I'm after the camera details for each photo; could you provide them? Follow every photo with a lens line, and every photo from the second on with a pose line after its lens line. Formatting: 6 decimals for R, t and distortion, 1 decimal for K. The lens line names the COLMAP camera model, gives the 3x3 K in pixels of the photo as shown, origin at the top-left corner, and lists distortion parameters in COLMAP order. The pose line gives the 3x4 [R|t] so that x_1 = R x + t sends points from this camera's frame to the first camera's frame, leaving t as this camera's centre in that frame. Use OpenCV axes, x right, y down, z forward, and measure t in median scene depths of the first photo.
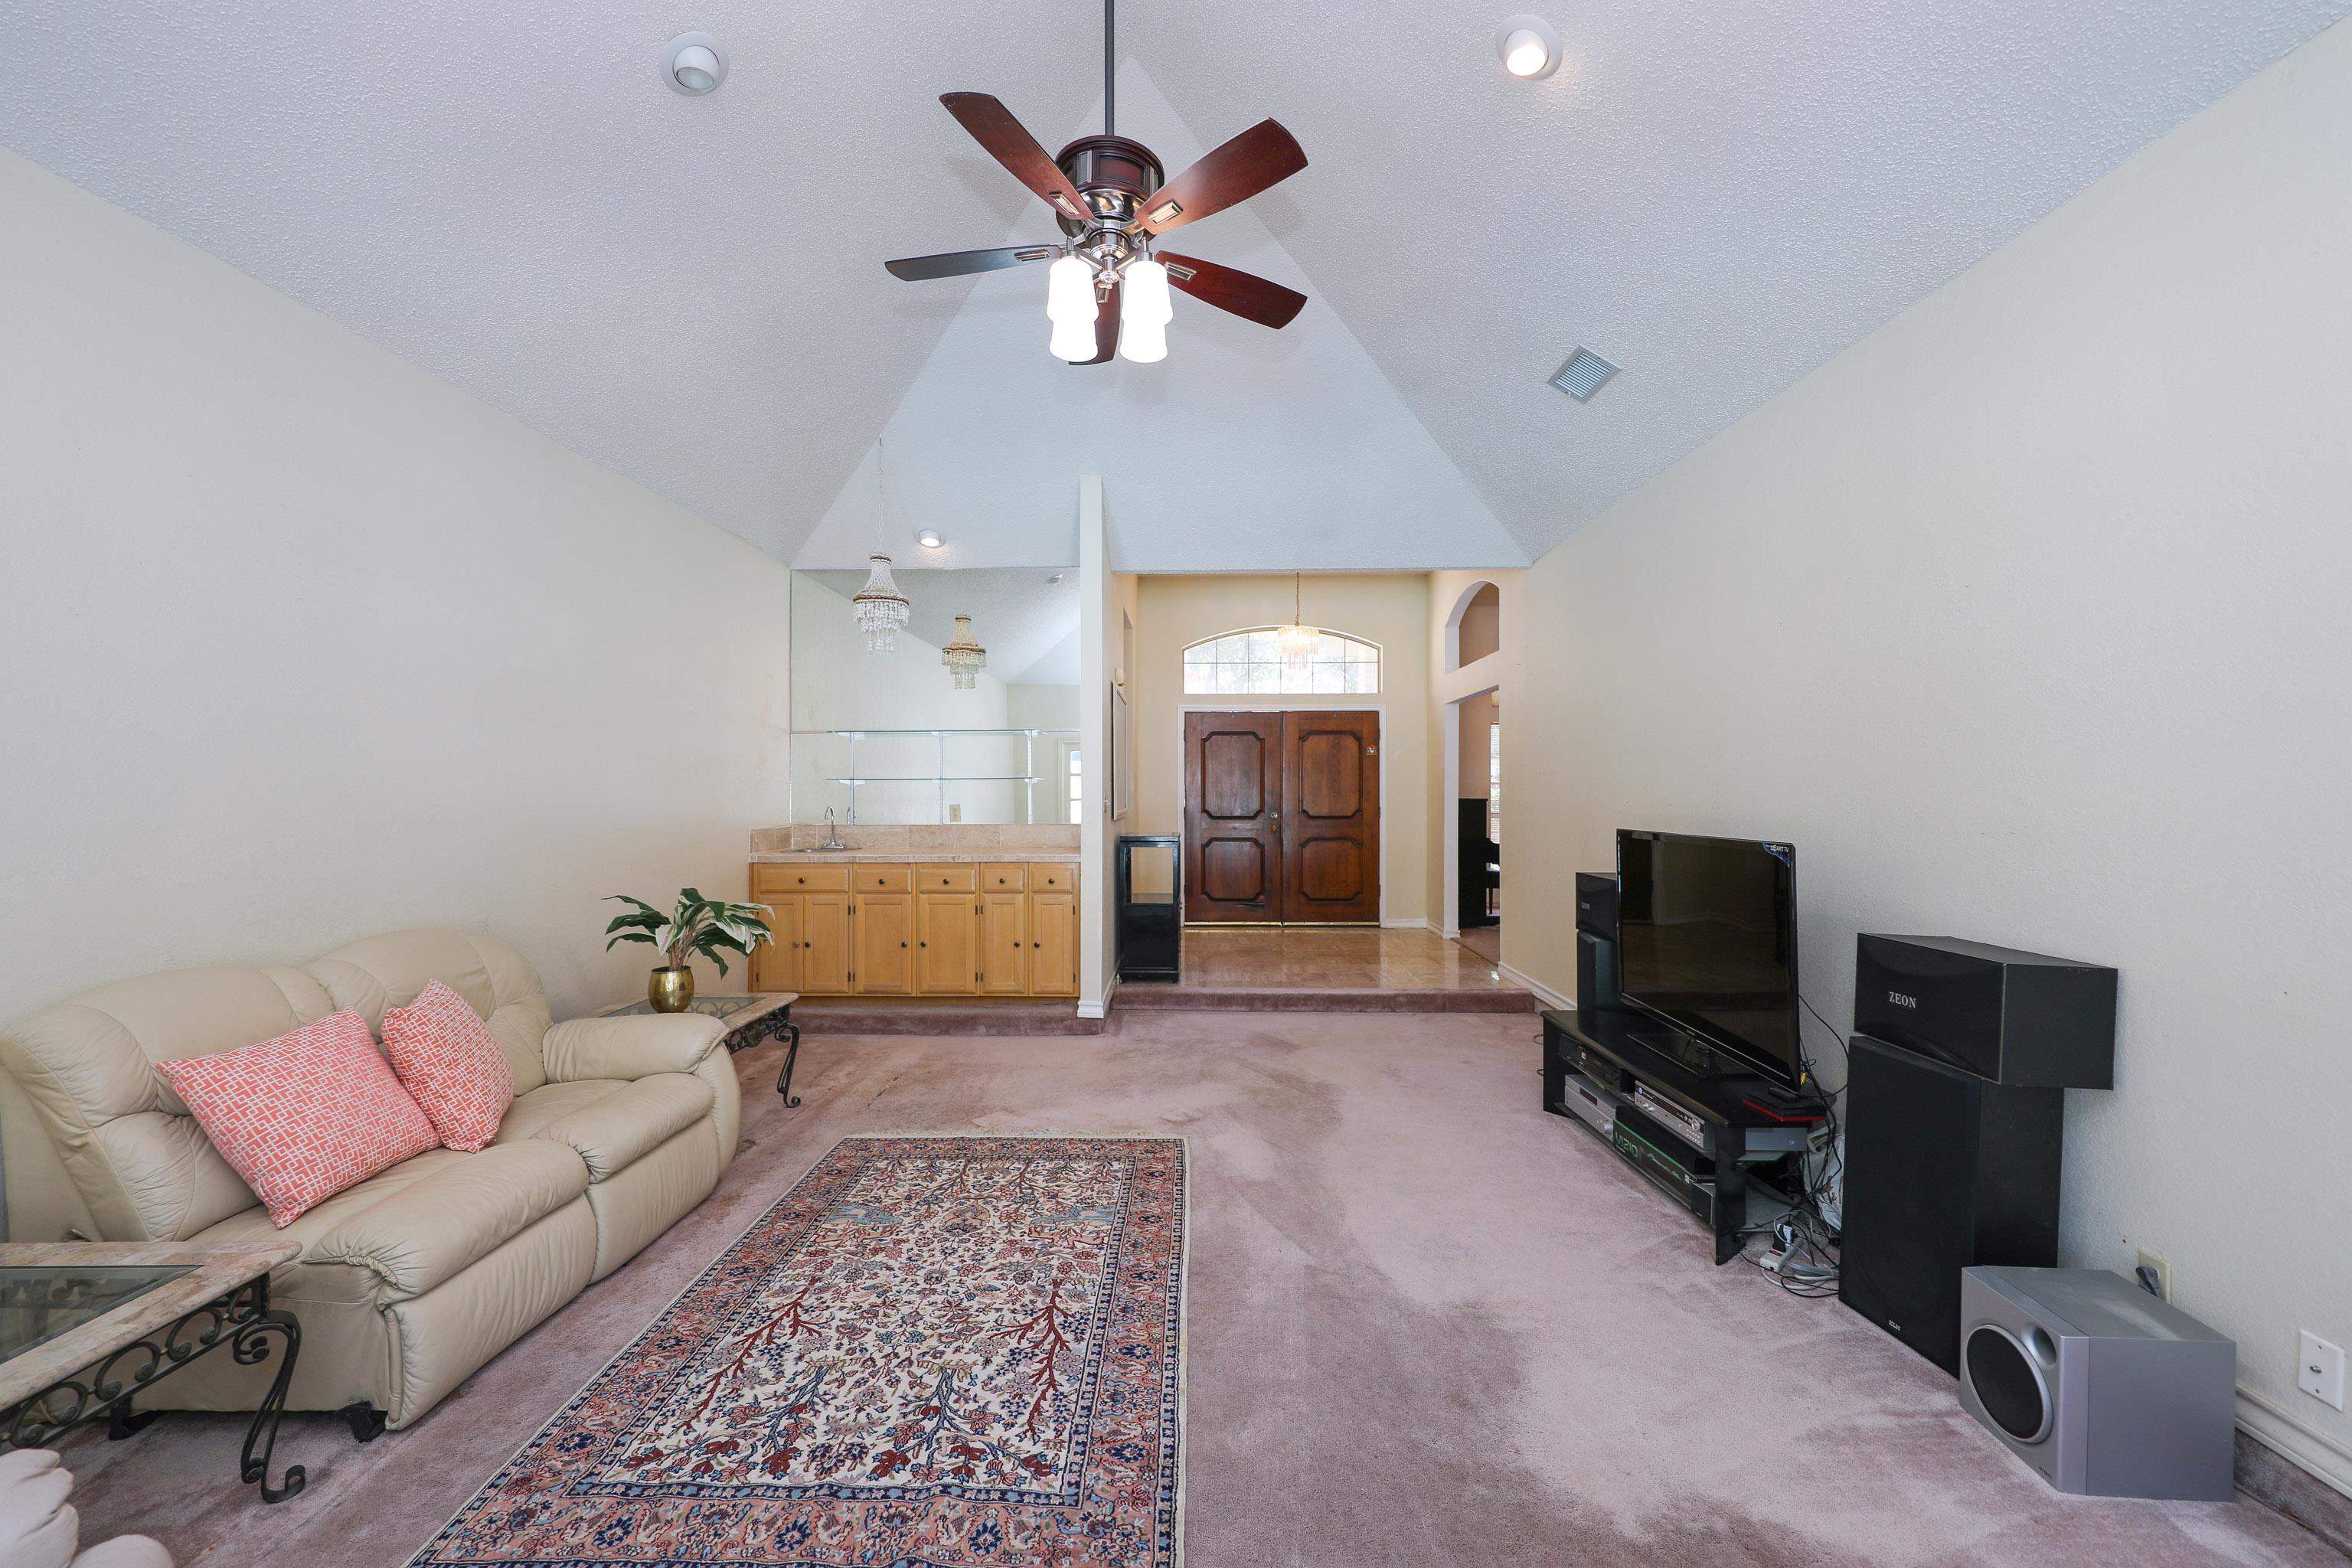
lens RADIAL K [[936.4, 0, 1187.6], [0, 936.4, 794.6], [0, 0, 1]] dist [0.006705, -0.003987]
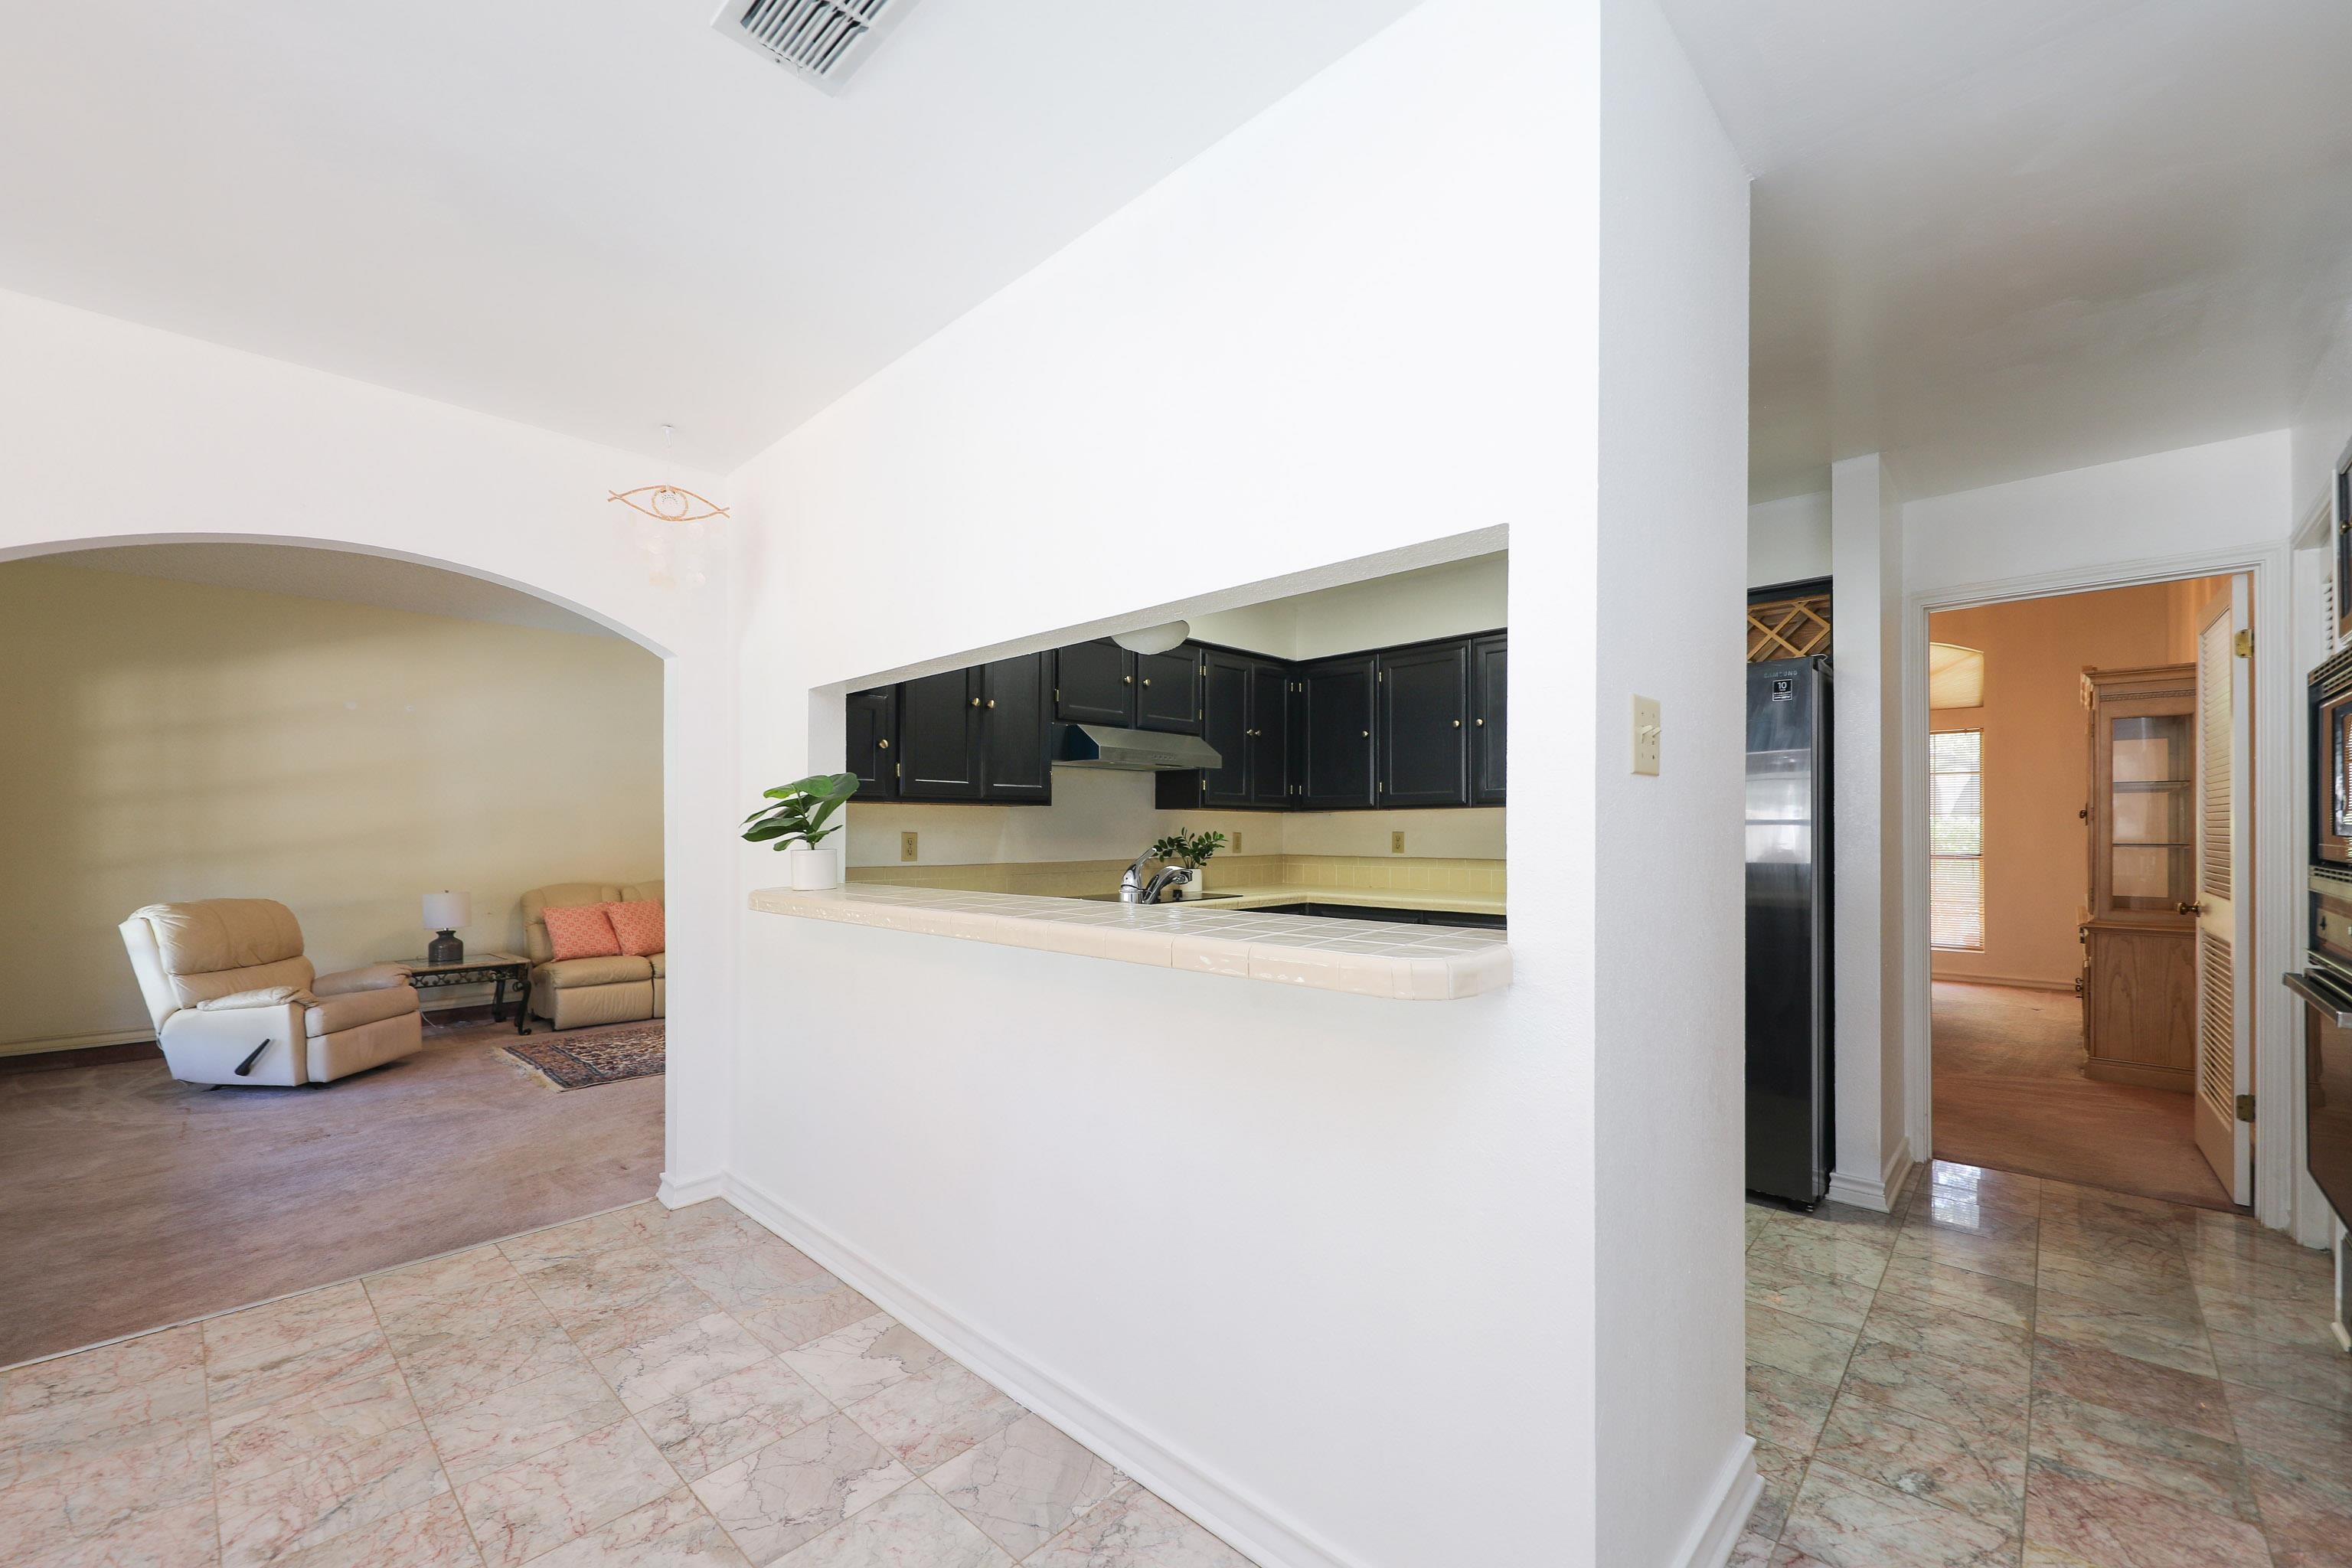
lens RADIAL K [[936.4, 0, 1114.0], [0, 936.4, 834.8], [0, 0, 1]] dist [0.006705, -0.003987]
pose [[0.712997, -0.007193, -0.701131, 1.373143], [0.004481, 0.999974, -0.005702, 0.034594], [0.701153, 0.000924, 0.713010, 0.047359]]
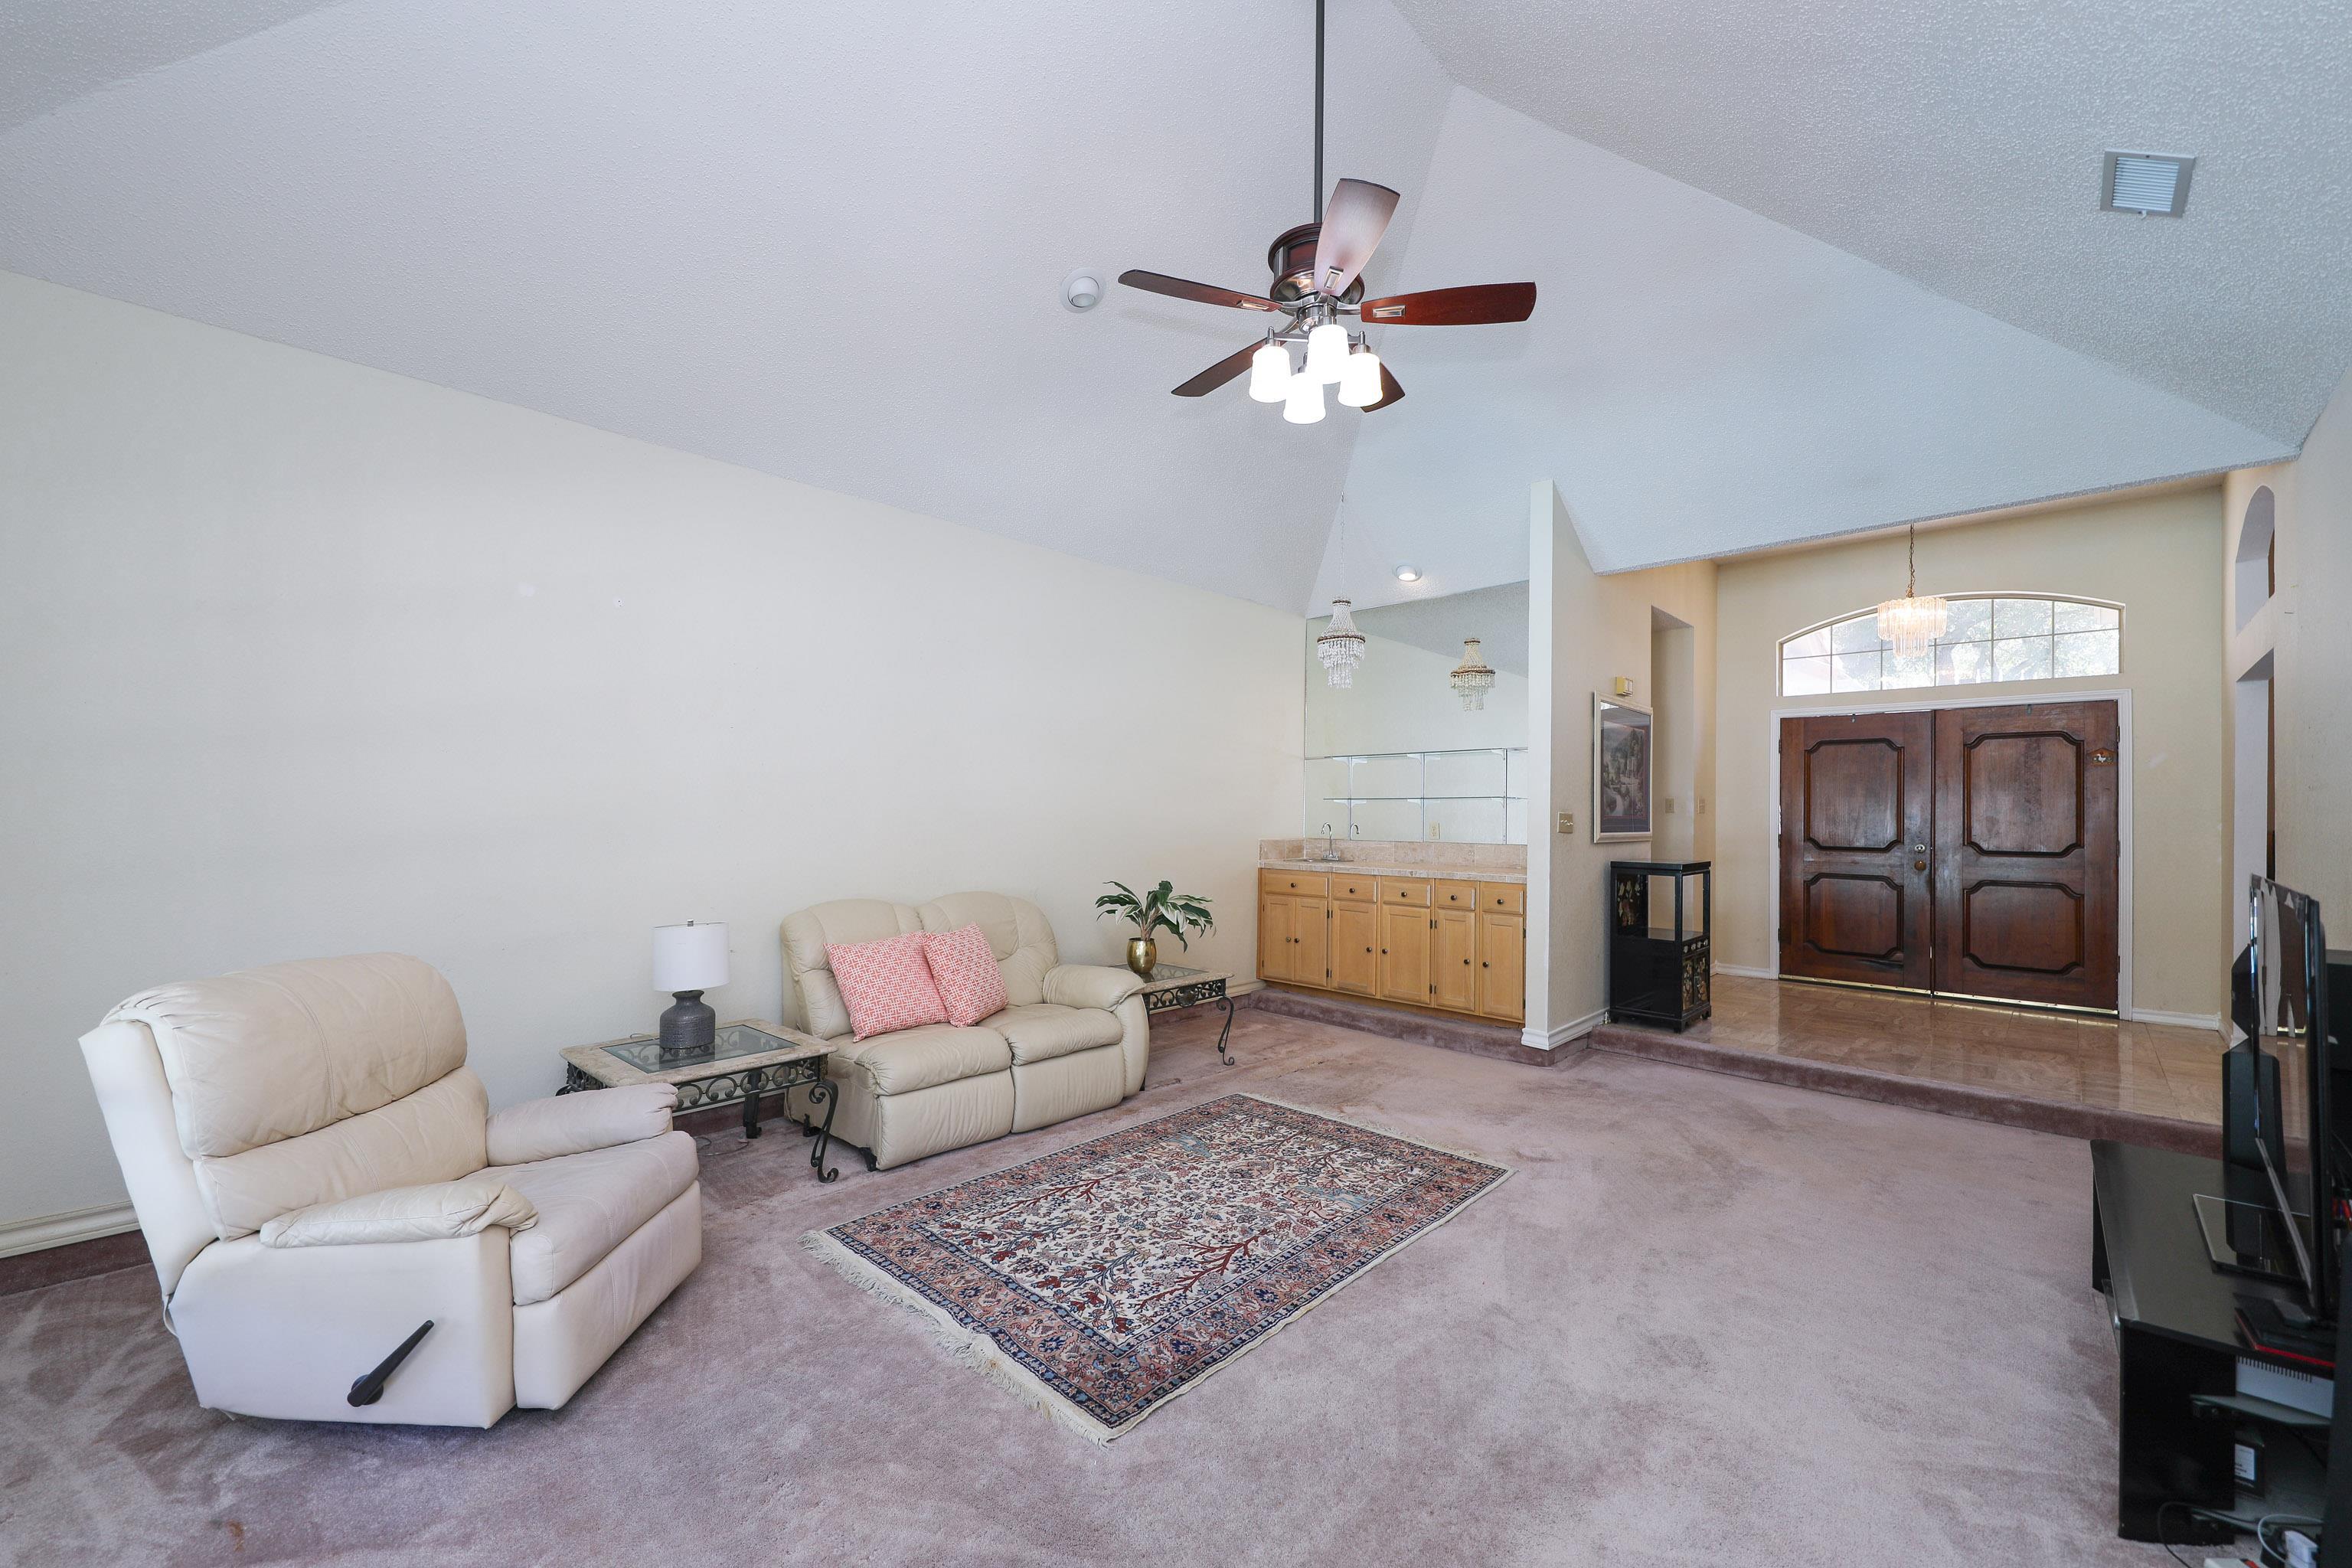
lens RADIAL K [[936.4, 0, 1148.3], [0, 936.4, 807.9], [0, 0, 1]] dist [0.006705, -0.003987]
pose [[0.720479, 0.005021, -0.693459, 0.375963], [-0.013475, 0.999886, -0.006760, 0.007709], [0.693346, 0.014215, 0.720464, 0.045211]]
